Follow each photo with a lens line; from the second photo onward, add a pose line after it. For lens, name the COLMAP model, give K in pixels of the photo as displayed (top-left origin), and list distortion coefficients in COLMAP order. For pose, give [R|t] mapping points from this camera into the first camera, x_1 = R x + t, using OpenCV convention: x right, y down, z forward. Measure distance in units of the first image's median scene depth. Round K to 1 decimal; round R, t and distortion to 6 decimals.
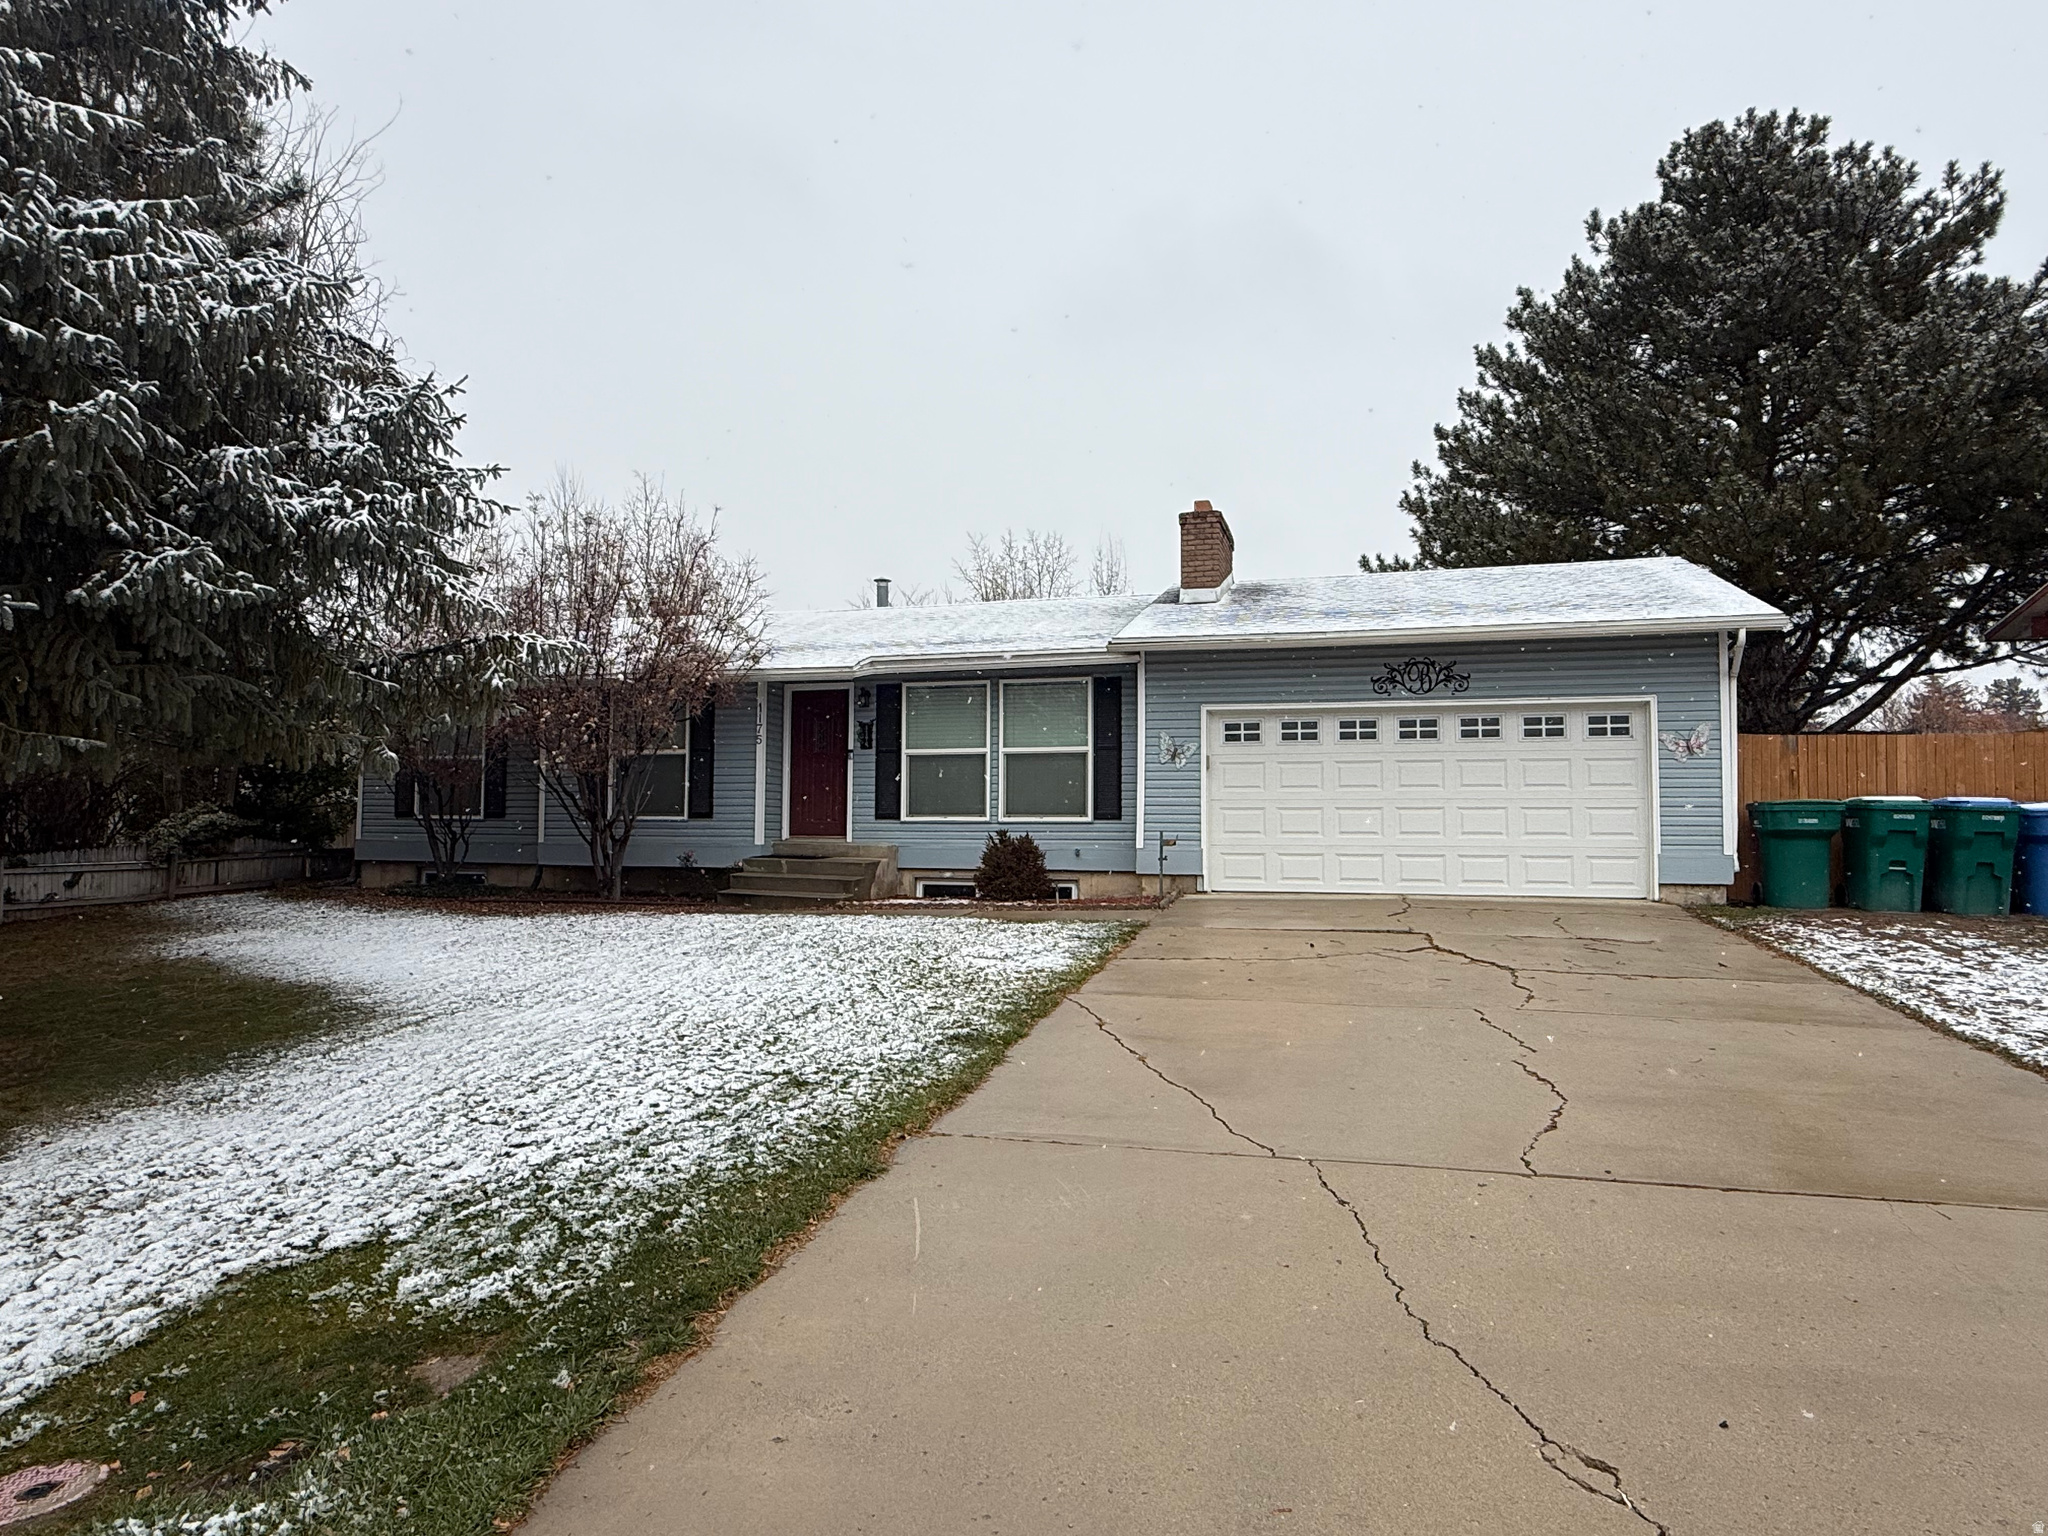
lens RADIAL K [[1222.9, 0, 1036.8], [0, 1222.9, 752.3], [0, 0, 1]] dist [-0.002988, -0.001295]
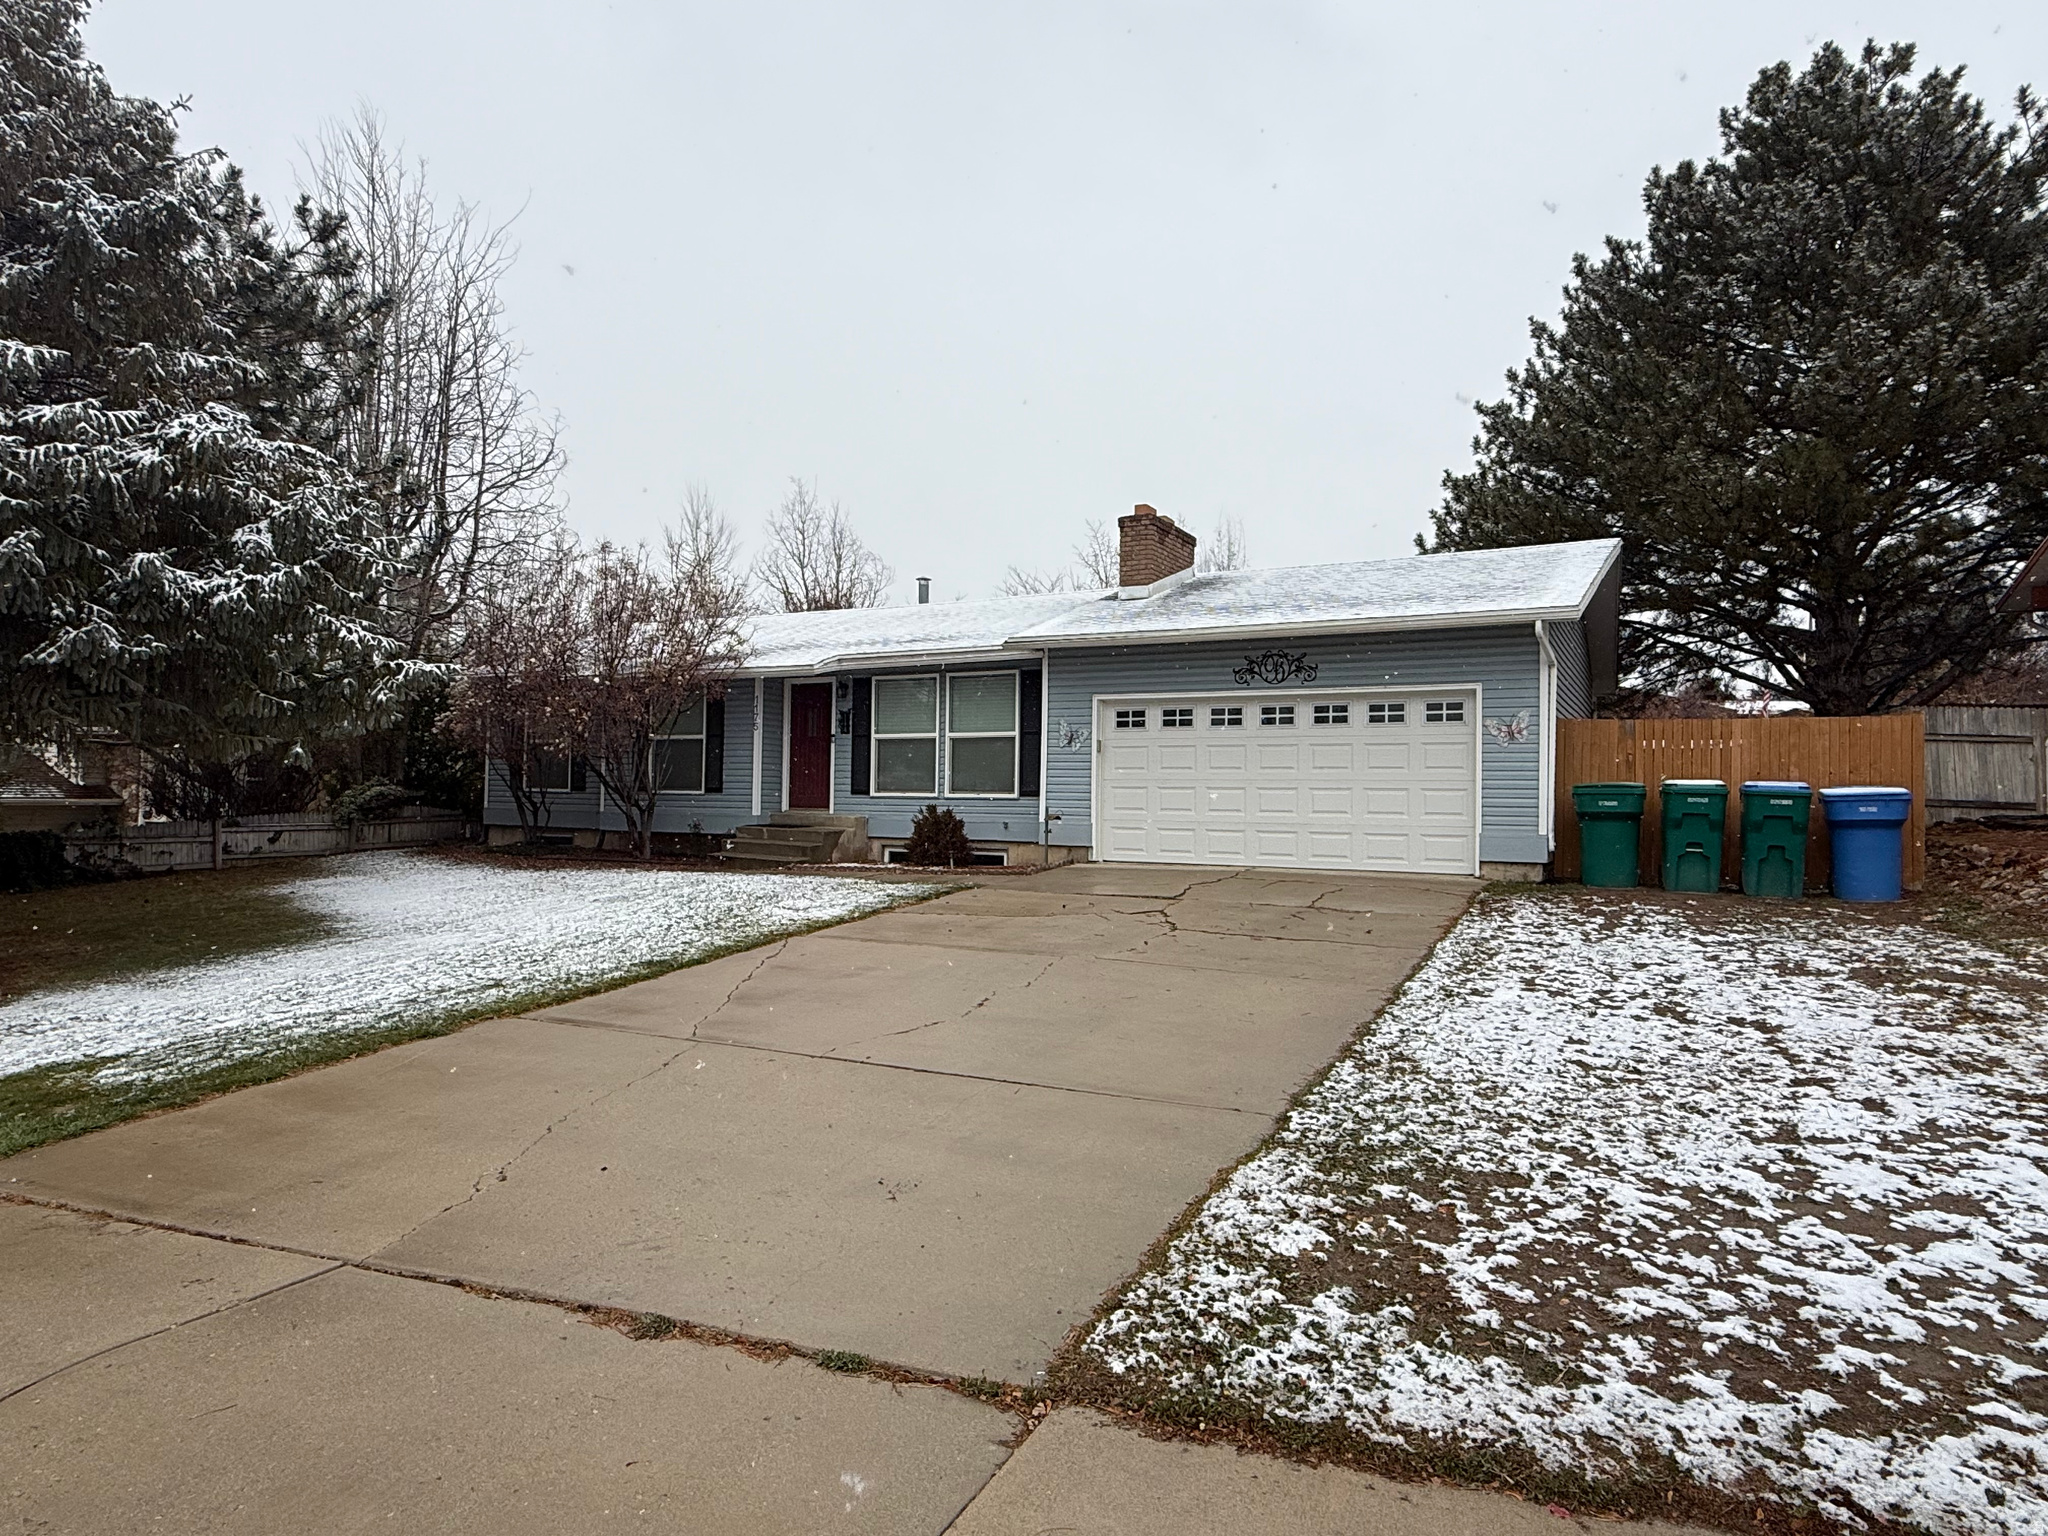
lens RADIAL K [[1222.9, 0, 1031.2], [0, 1222.9, 755.1], [0, 0, 1]] dist [-0.002988, -0.001295]
pose [[0.975717, -0.000412, -0.219033, 0.324414], [0.006169, 0.999653, 0.025599, -0.012689], [0.218947, -0.026328, 0.975382, -0.107239]]
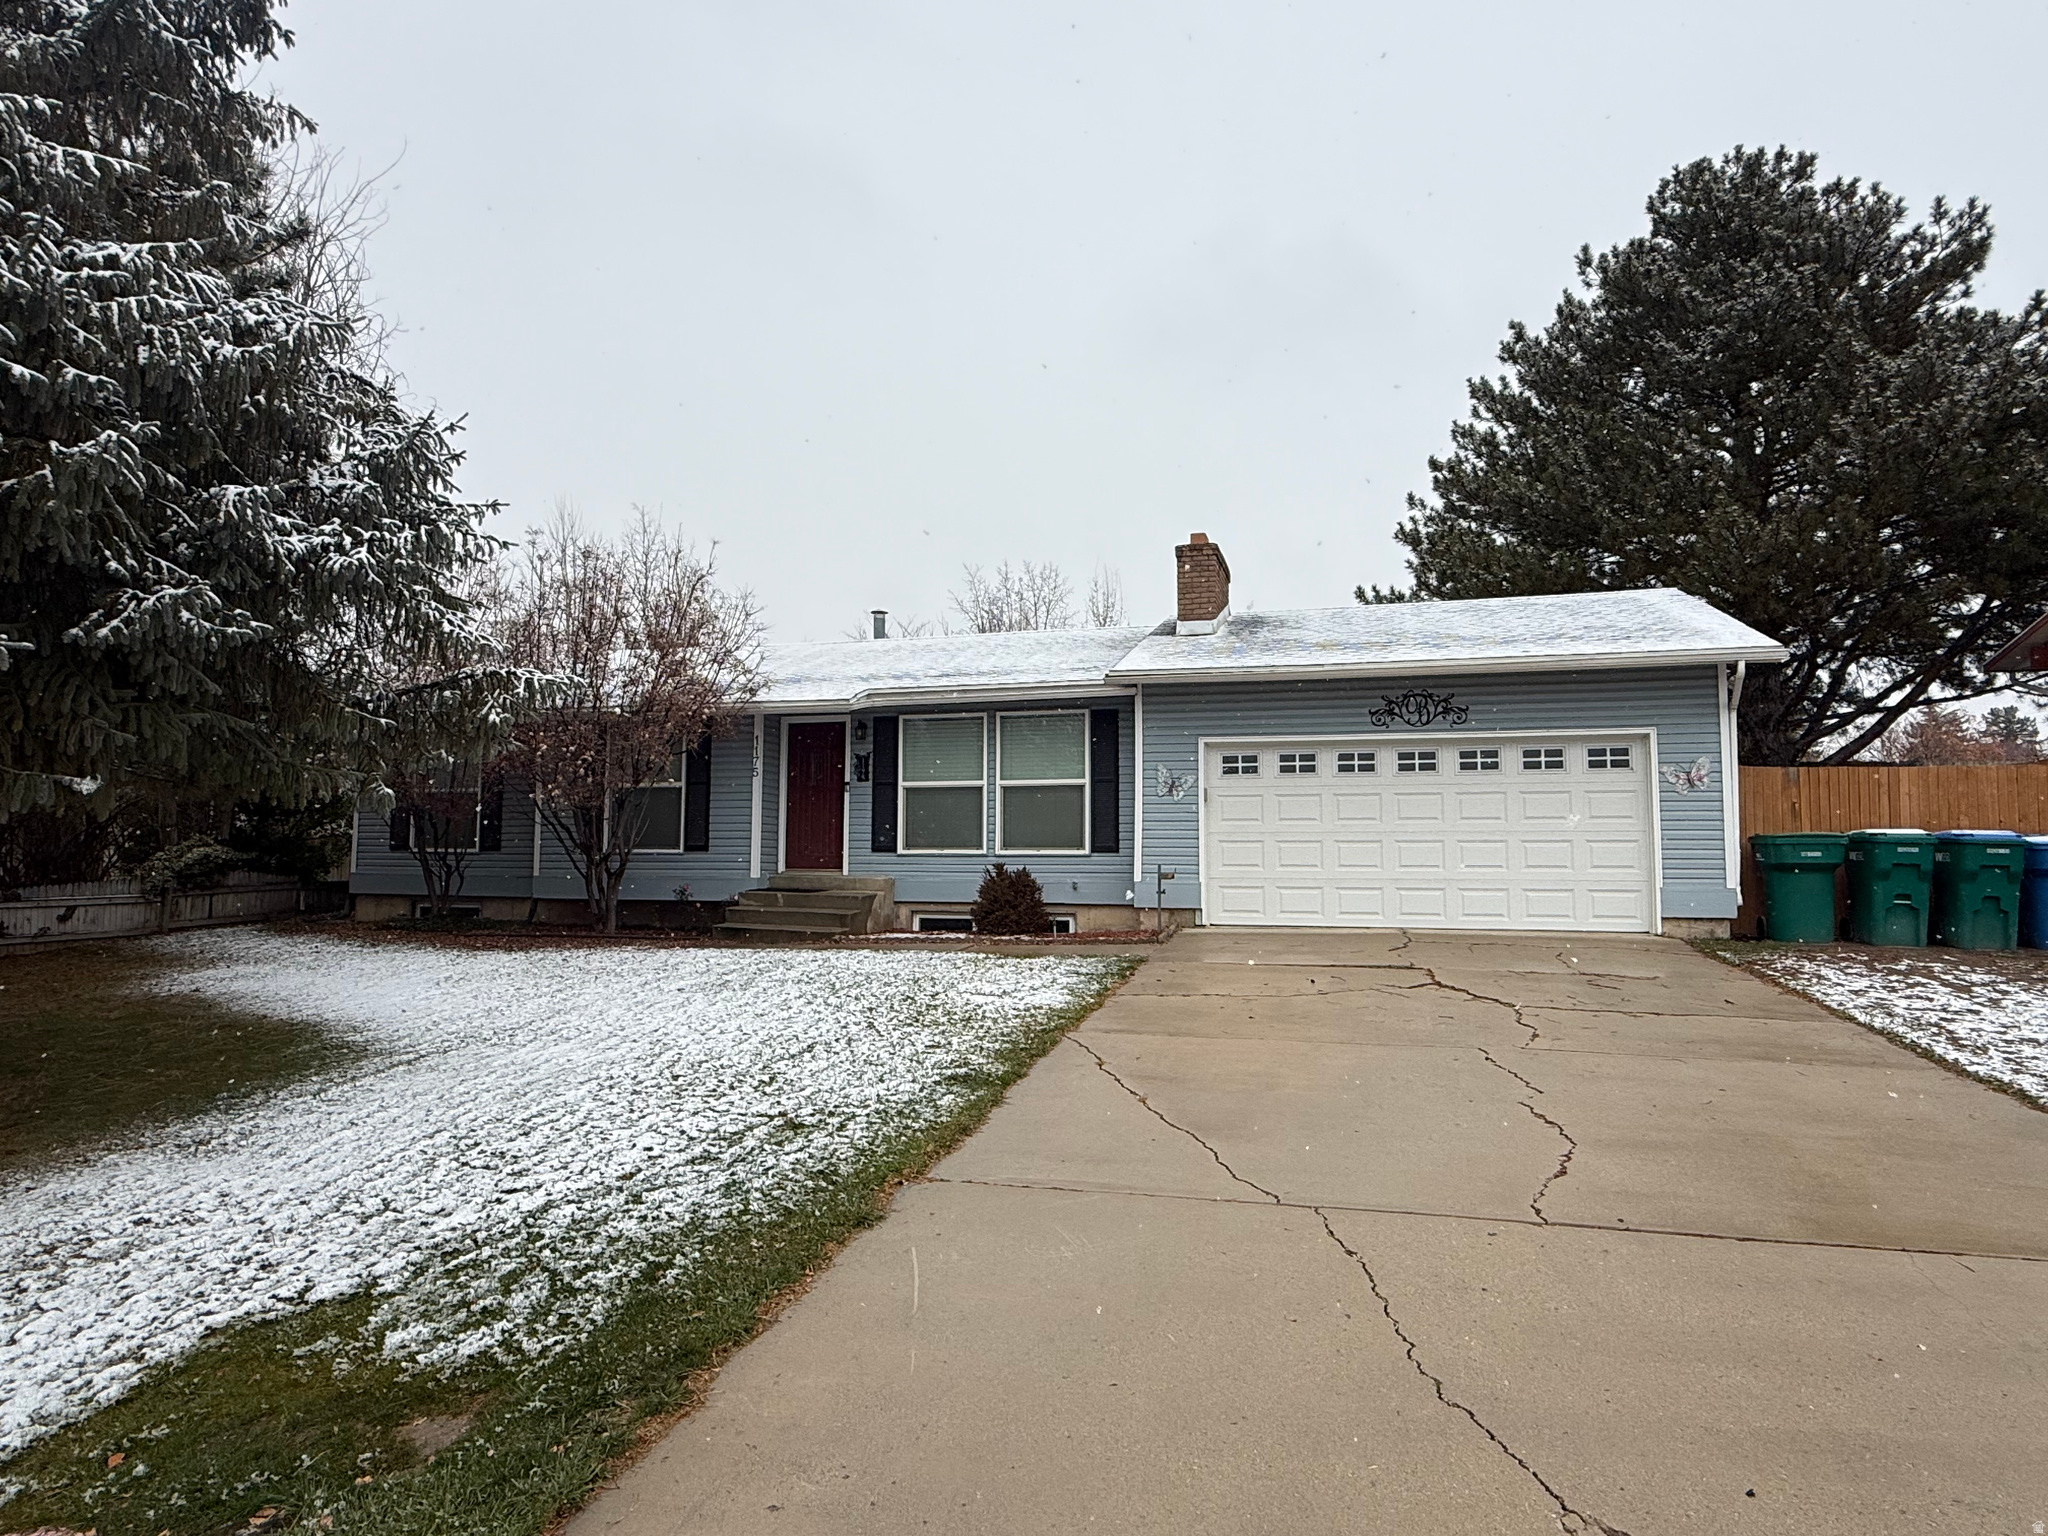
lens RADIAL K [[1222.9, 0, 1029.2], [0, 1222.9, 746.1], [0, 0, 1]] dist [-0.002988, -0.001295]
pose [[0.999995, -0.001265, -0.002843, -0.001042], [0.001182, 0.999577, -0.029045, -0.002773], [0.002879, 0.029042, 0.999574, 0.002826]]
